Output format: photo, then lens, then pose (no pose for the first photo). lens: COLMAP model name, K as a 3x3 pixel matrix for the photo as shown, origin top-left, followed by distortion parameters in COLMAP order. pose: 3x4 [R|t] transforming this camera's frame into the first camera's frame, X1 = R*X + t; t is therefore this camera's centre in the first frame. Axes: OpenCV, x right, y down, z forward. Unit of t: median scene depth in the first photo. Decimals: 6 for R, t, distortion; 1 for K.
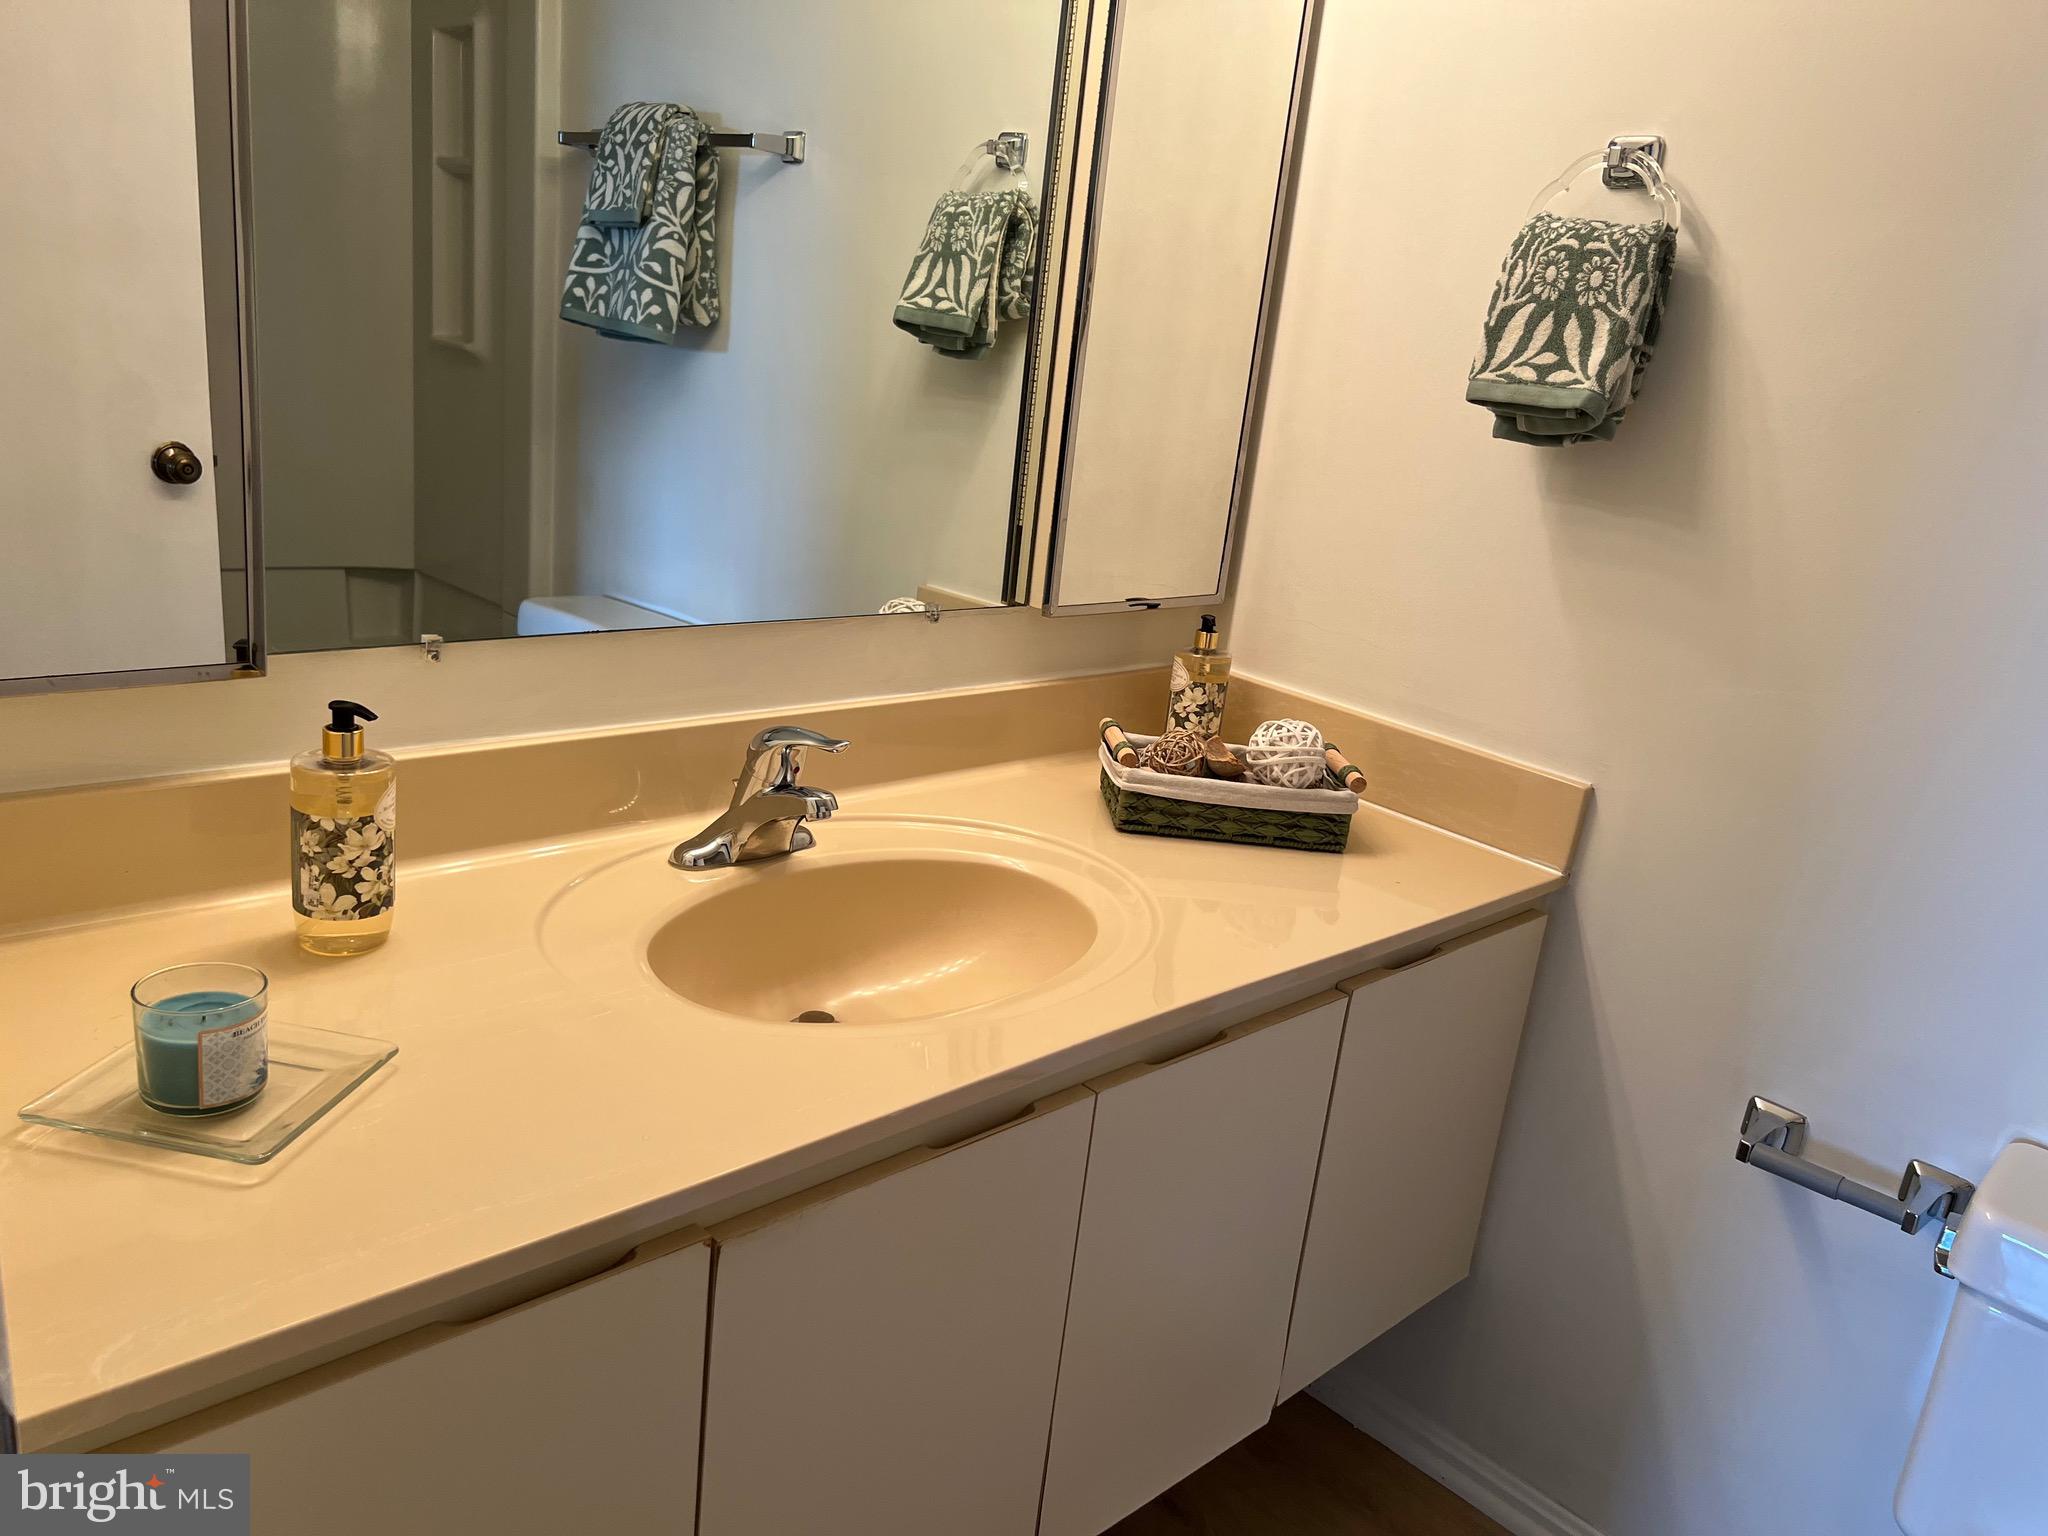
lens RADIAL K [[1560.1, 0, 1030.5], [0, 1560.1, 781.3], [0, 0, 1]] dist [0.047949, -0.084282]
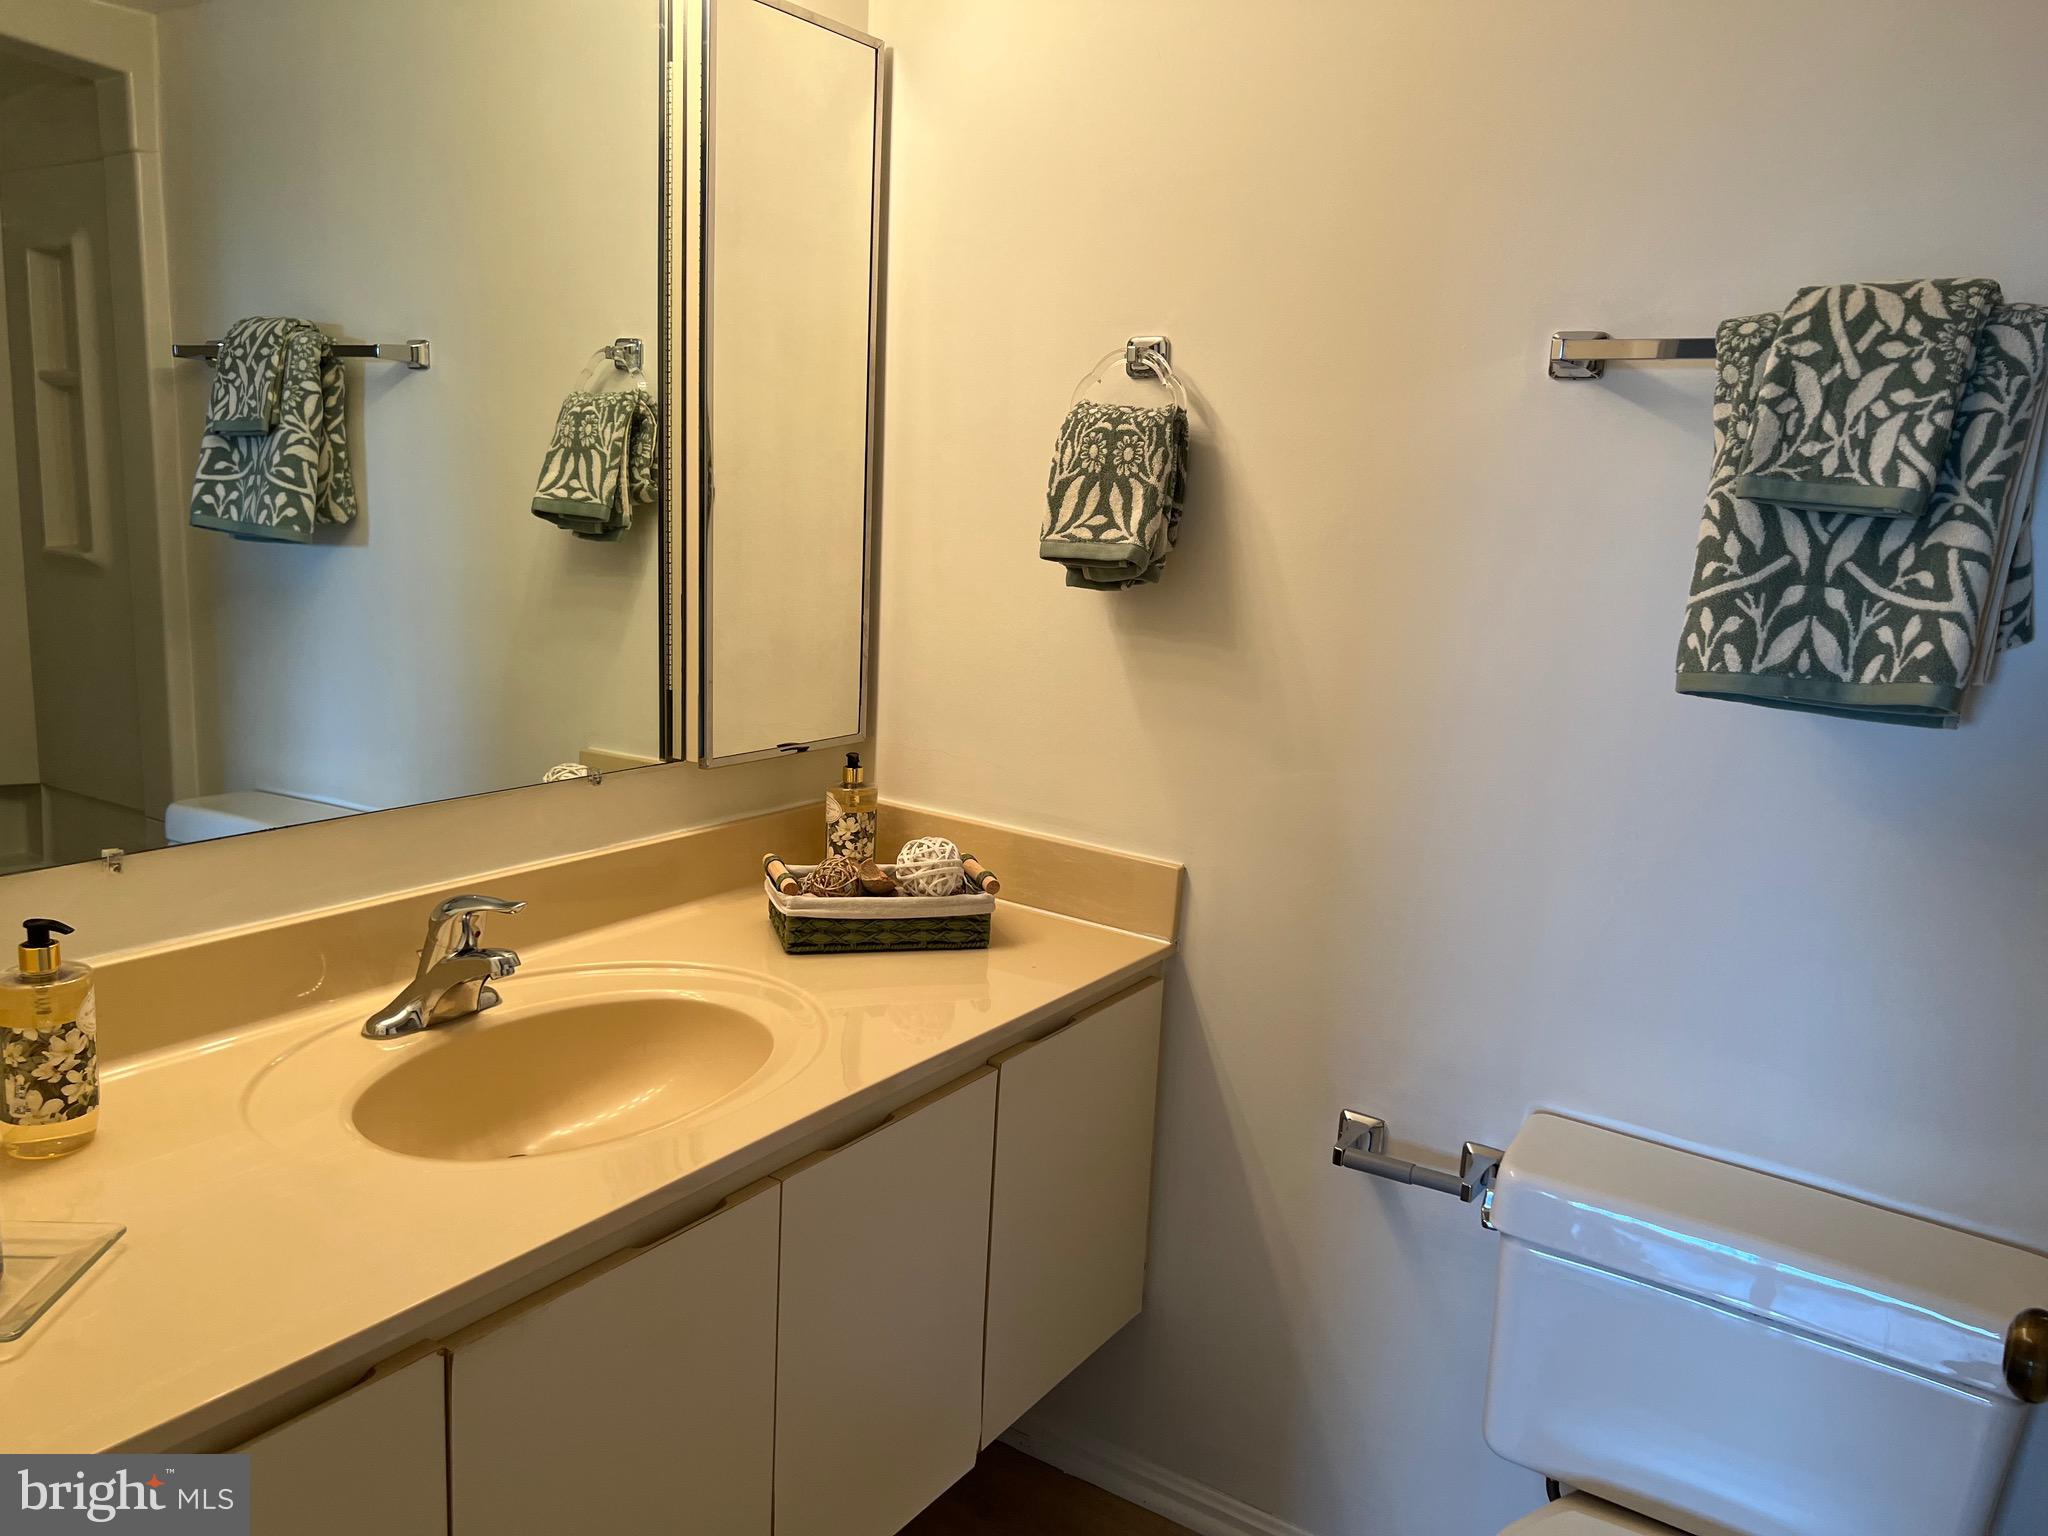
lens RADIAL K [[1560.1, 0, 1040.7], [0, 1560.1, 775.3], [0, 0, 1]] dist [0.047949, -0.084282]
pose [[0.972938, -0.100995, 0.207826, 0.014496], [0.118308, 0.990319, -0.072606, 0.007815], [-0.198482, 0.095229, 0.975467, -0.141306]]
